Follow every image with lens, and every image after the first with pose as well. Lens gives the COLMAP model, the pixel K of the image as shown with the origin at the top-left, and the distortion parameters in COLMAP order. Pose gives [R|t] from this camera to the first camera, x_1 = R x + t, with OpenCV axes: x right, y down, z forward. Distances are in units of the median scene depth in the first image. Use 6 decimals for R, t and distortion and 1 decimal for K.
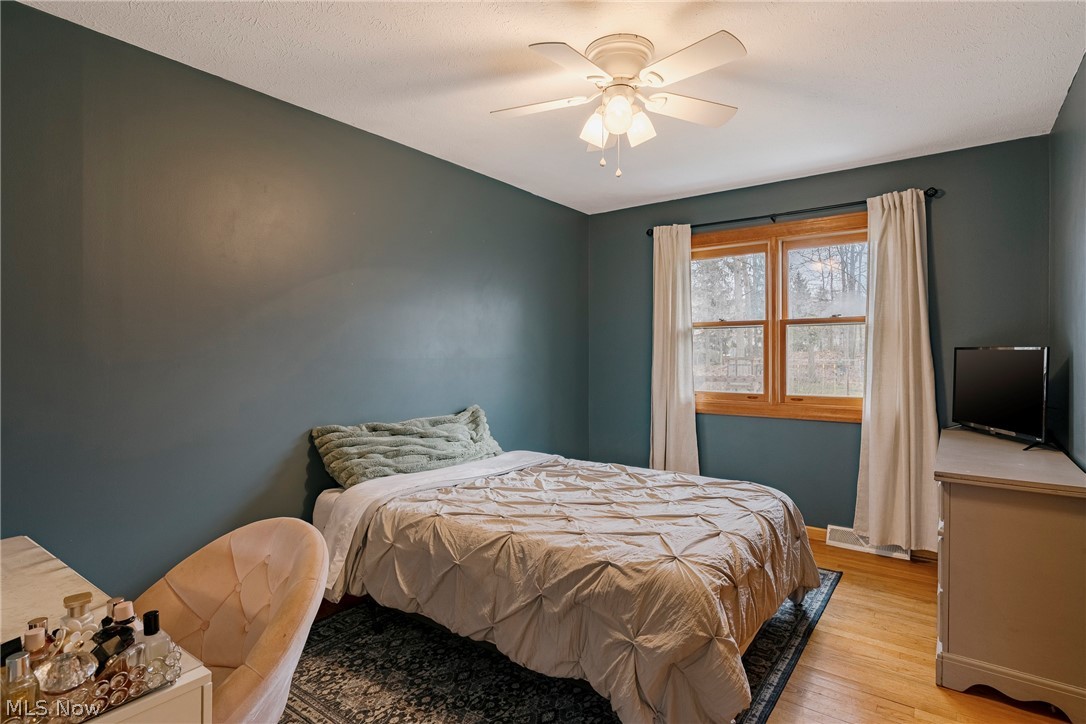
lens RADIAL K [[547.1, 0, 540.5], [0, 547.1, 365.5], [0, 0, 1]] dist [-0.007912, 0.000028]
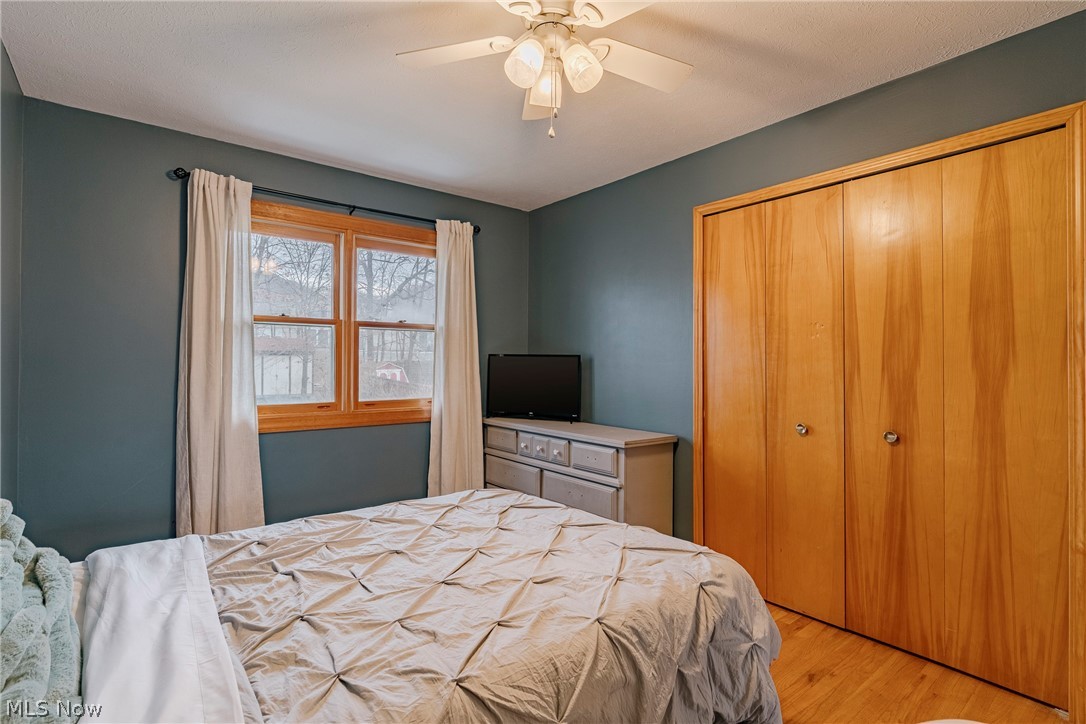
lens RADIAL K [[523.9, 0, 561.2], [0, 523.9, 364.2], [0, 0, 1]] dist [-0.010340, 0.000003]
pose [[0.247284, 0.001866, 0.968941, -0.338643], [0.012580, 0.999908, -0.005136, -0.000706], [-0.968861, 0.013459, 0.247237, 0.441051]]
